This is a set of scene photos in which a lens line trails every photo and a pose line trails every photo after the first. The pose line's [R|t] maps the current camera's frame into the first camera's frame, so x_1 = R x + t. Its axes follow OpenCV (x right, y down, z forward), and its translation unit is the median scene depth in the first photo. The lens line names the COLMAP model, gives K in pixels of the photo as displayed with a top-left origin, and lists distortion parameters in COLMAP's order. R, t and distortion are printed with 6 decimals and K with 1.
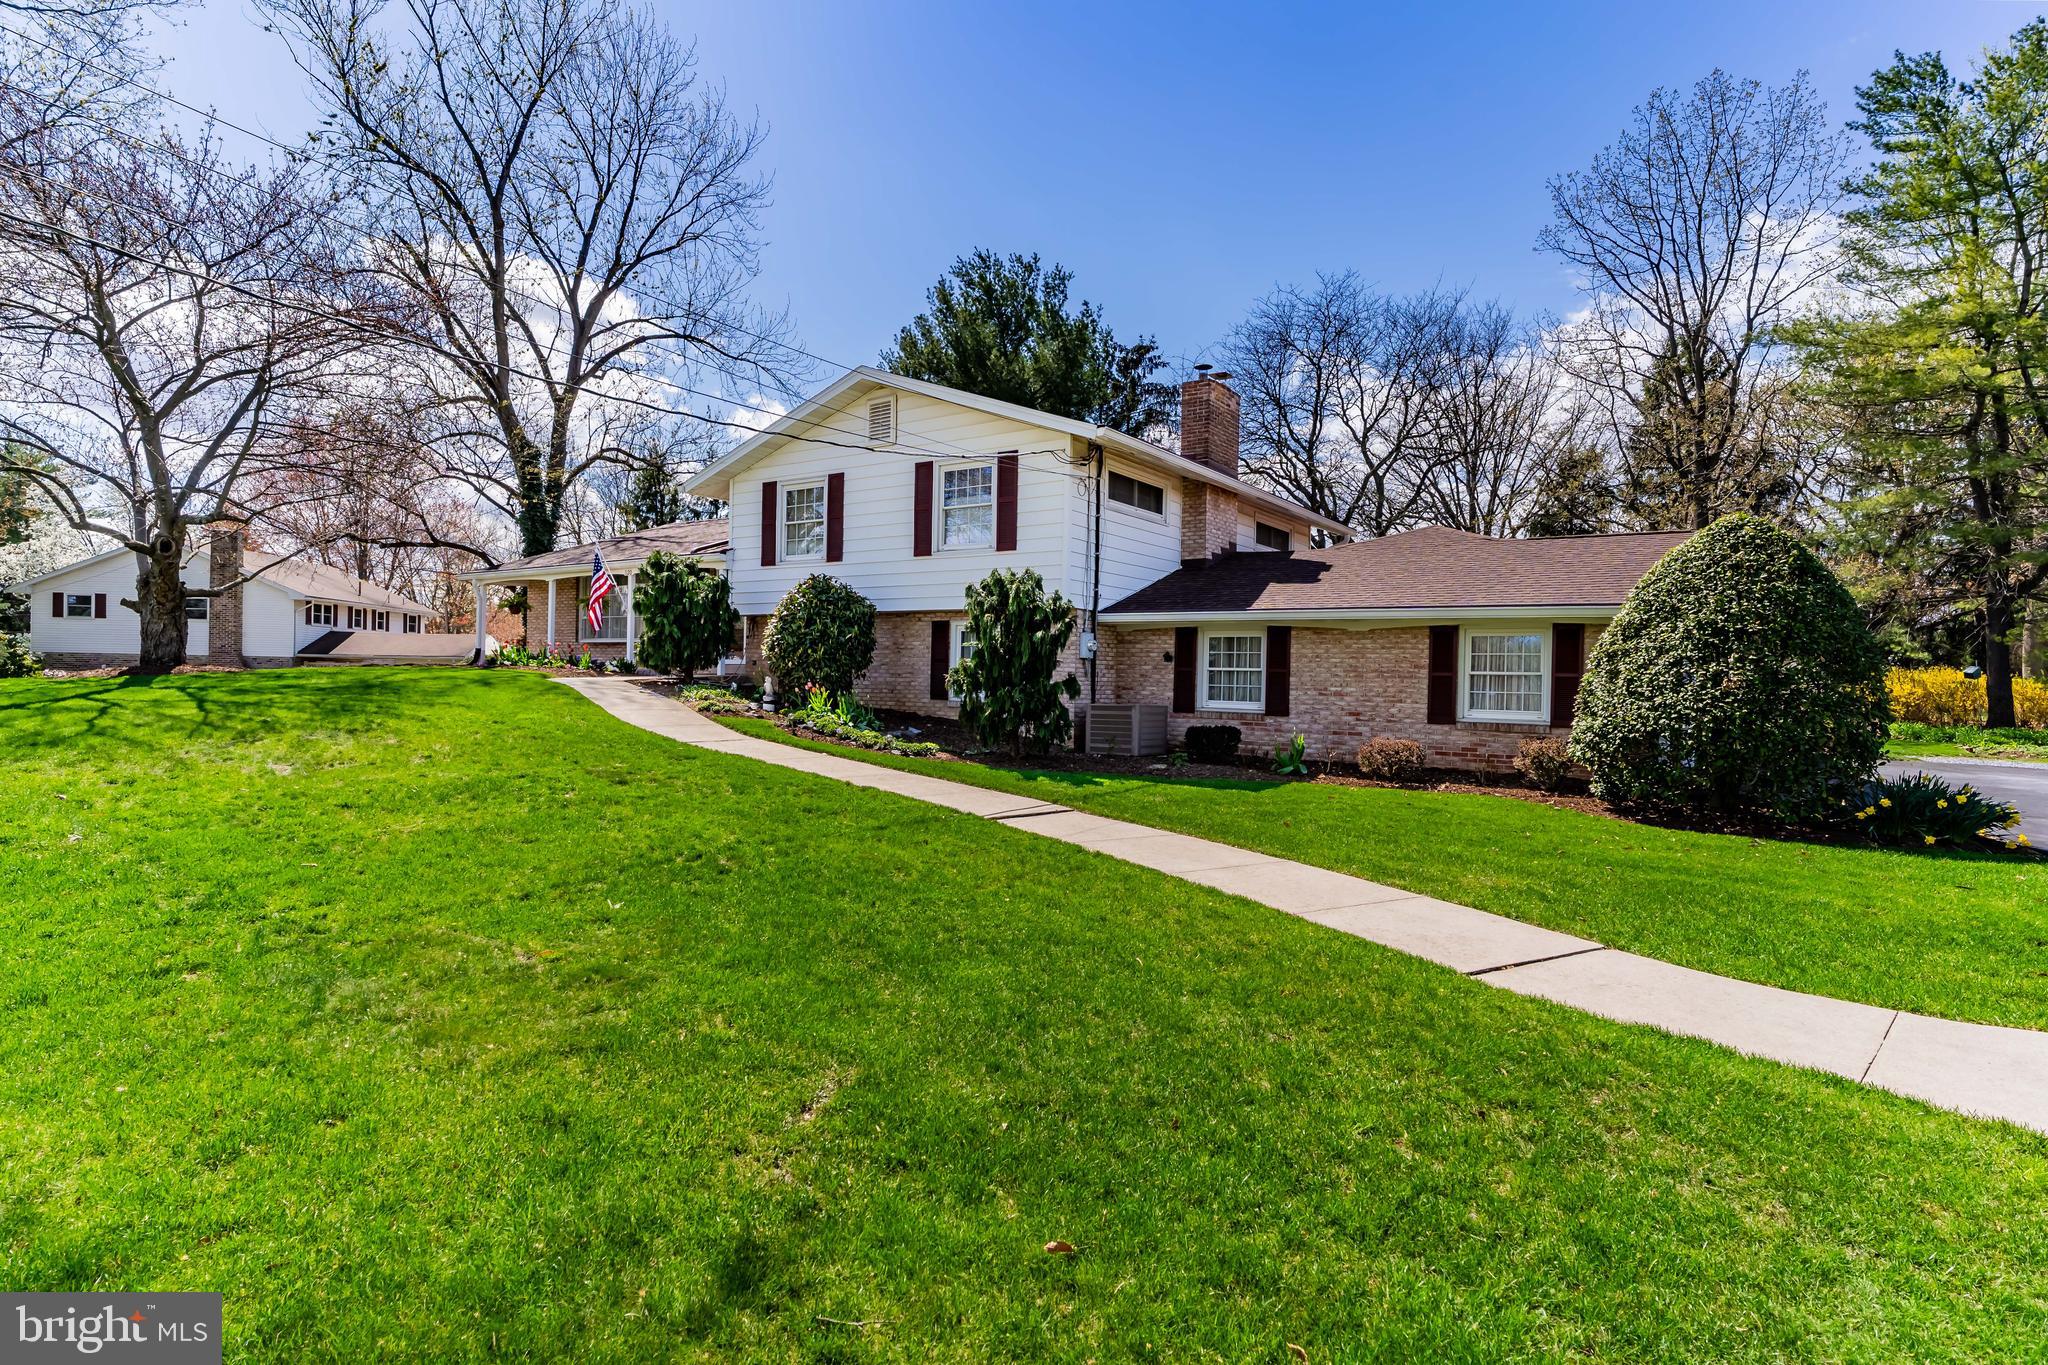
lens RADIAL K [[1033.6, 0, 1032.6], [0, 1033.6, 674.0], [0, 0, 1]] dist [0.001783, -0.000655]
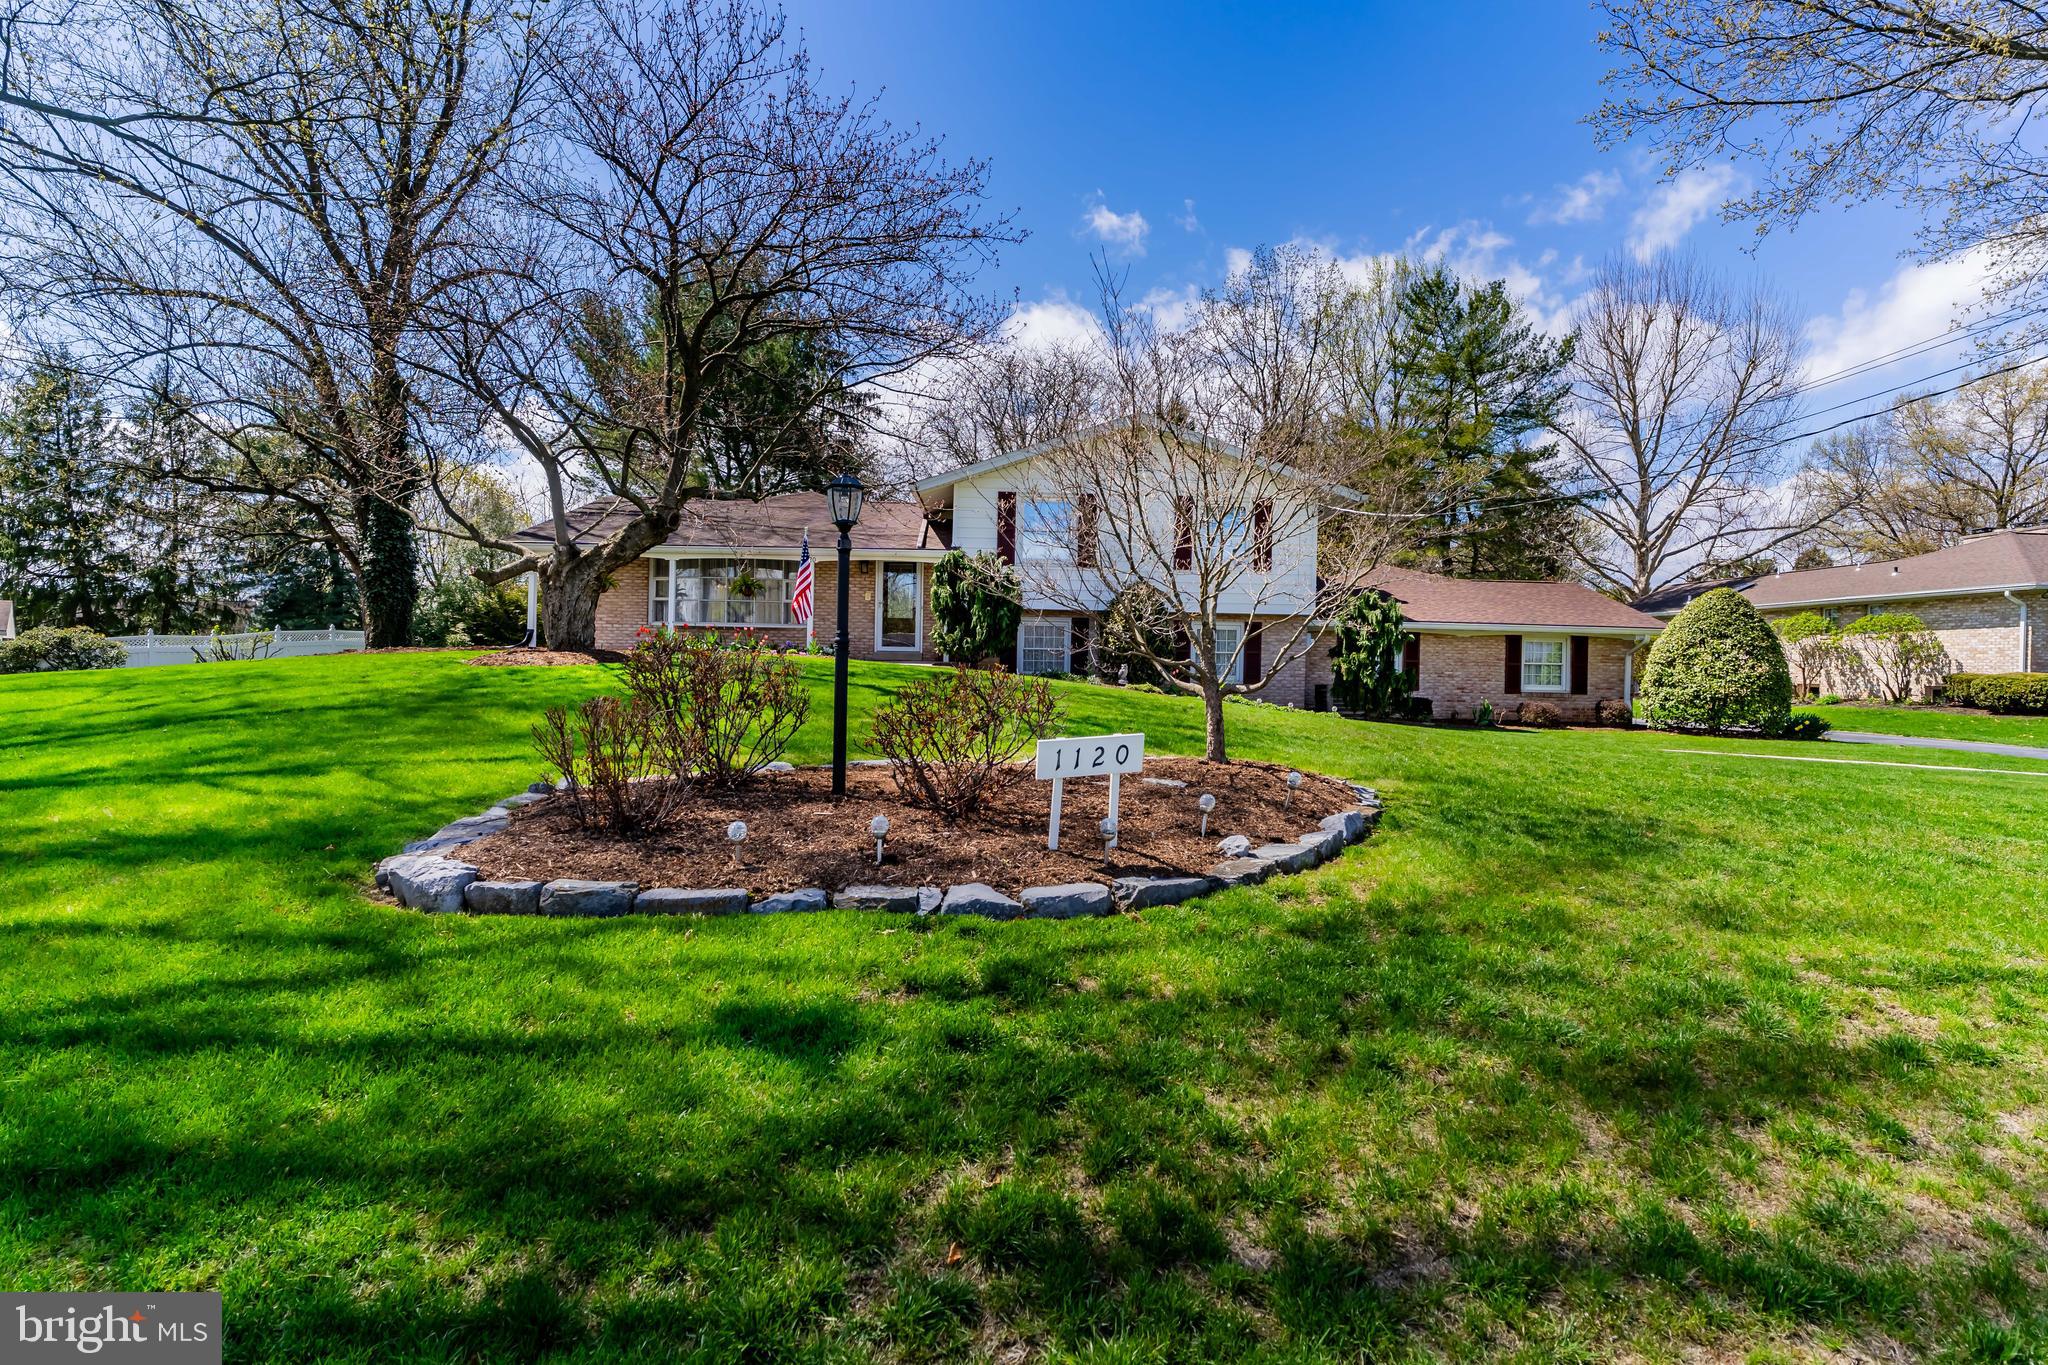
lens RADIAL K [[1075.4, 0, 1022.1], [0, 1075.4, 673.4], [0, 0, 1]] dist [0.000667, 0.003423]
pose [[0.818712, 0.001071, 0.574204, -1.063068], [-0.003135, 0.999992, 0.002604, 0.011395], [-0.574196, -0.003932, 0.818708, 0.026973]]
